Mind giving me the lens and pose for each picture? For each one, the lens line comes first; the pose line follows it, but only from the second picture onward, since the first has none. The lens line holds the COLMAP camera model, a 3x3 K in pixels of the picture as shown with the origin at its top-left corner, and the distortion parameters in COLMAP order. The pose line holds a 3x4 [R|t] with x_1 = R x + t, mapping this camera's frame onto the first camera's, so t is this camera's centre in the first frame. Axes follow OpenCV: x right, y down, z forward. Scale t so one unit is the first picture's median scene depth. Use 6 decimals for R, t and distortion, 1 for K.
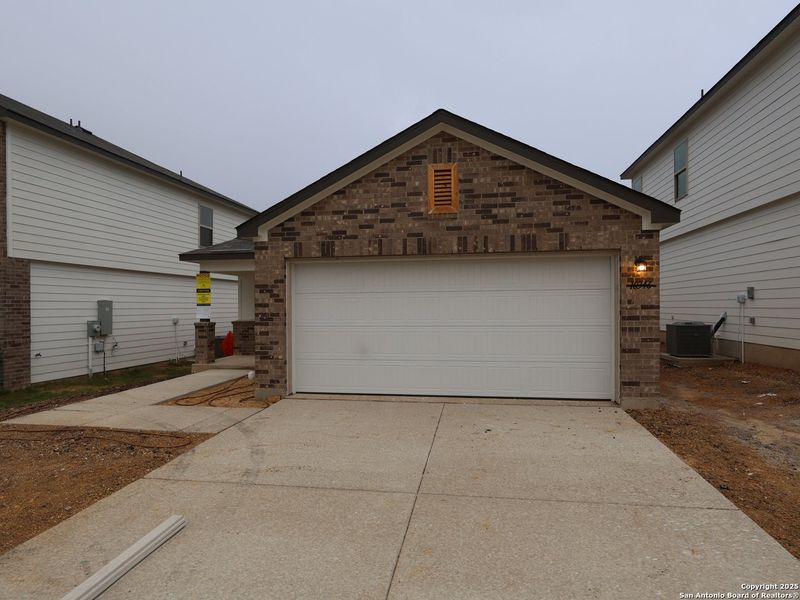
lens RADIAL K [[481.2, 0, 396.7], [0, 481.2, 298.1], [0, 0, 1]] dist [0.006091, -0.001084]
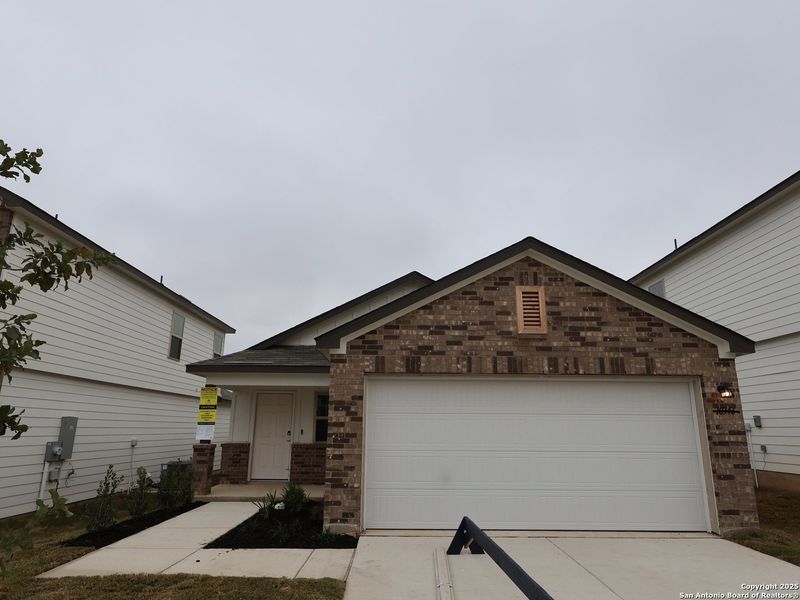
lens RADIAL K [[489.7, 0, 399.6], [0, 489.7, 304.1], [0, 0, 1]] dist [0.008005, 0.002325]
pose [[0.983012, 0.059831, 0.173514, -0.354739], [-0.017582, 0.971725, -0.235460, 0.010566], [-0.182696, 0.228409, 0.956270, 0.052365]]
